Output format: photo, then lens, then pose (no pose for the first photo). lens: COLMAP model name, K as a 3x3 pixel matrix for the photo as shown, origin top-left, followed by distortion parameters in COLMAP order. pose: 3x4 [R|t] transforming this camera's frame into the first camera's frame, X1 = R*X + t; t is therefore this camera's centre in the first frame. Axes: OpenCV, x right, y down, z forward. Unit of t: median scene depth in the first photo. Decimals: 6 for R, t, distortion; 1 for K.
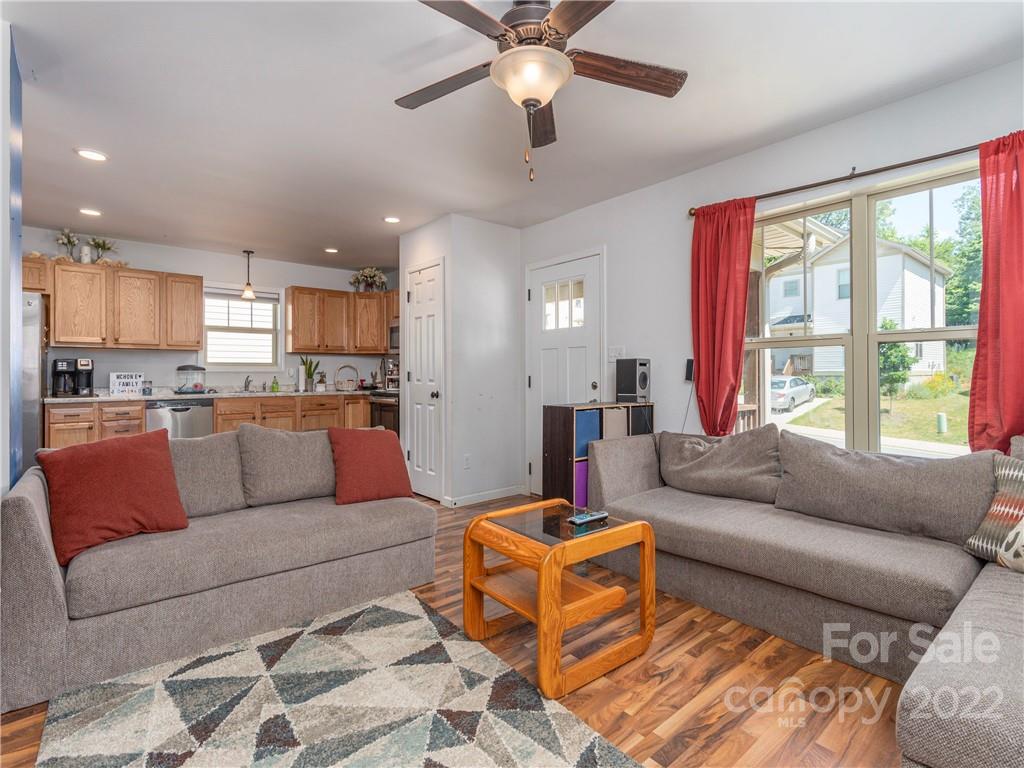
lens RADIAL K [[511.6, 0, 513.0], [0, 511.6, 380.3], [0, 0, 1]] dist [0.009453, 0.001147]
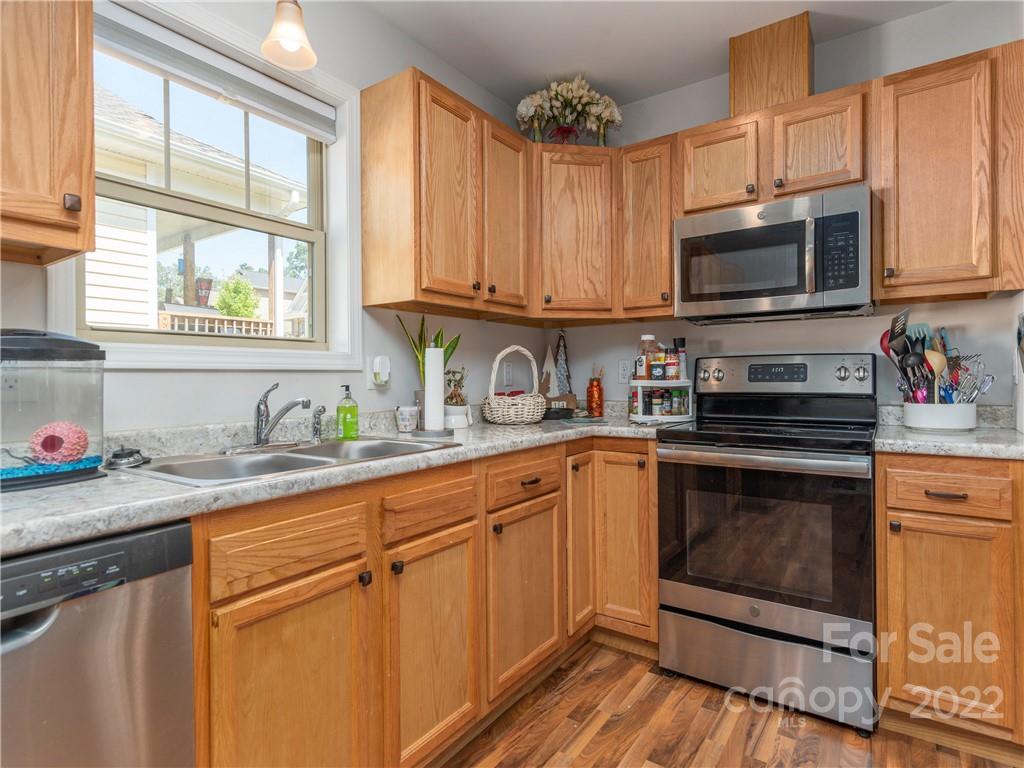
lens RADIAL K [[550.2, 0, 501.0], [0, 550.2, 383.3], [0, 0, 1]] dist [0.007174, 0.001174]
pose [[0.967726, -0.008317, 0.251868, -0.548000], [0.009047, 0.999958, -0.001740, -0.008979], [-0.251843, 0.003962, 0.967760, 0.819411]]
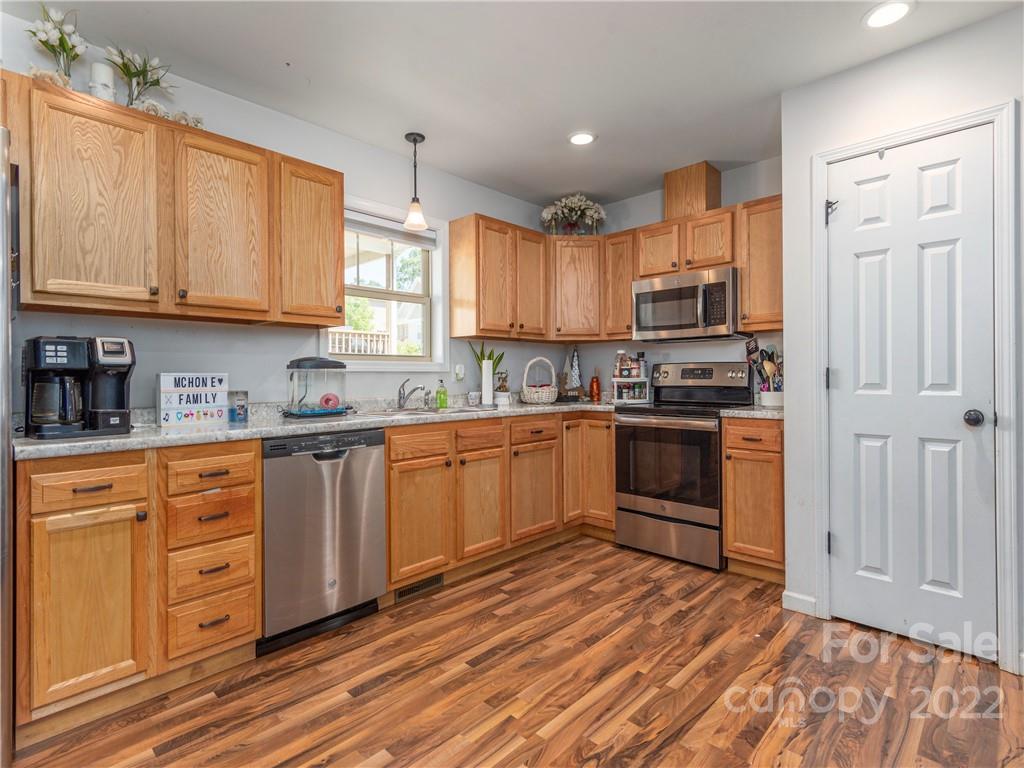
lens RADIAL K [[511.6, 0, 510.0], [0, 511.6, 382.6], [0, 0, 1]] dist [0.009453, 0.001147]
pose [[0.993925, -0.004997, 0.109947, -0.539738], [0.005167, 0.999986, -0.001264, -0.004527], [-0.109939, 0.001825, 0.993937, 0.541881]]
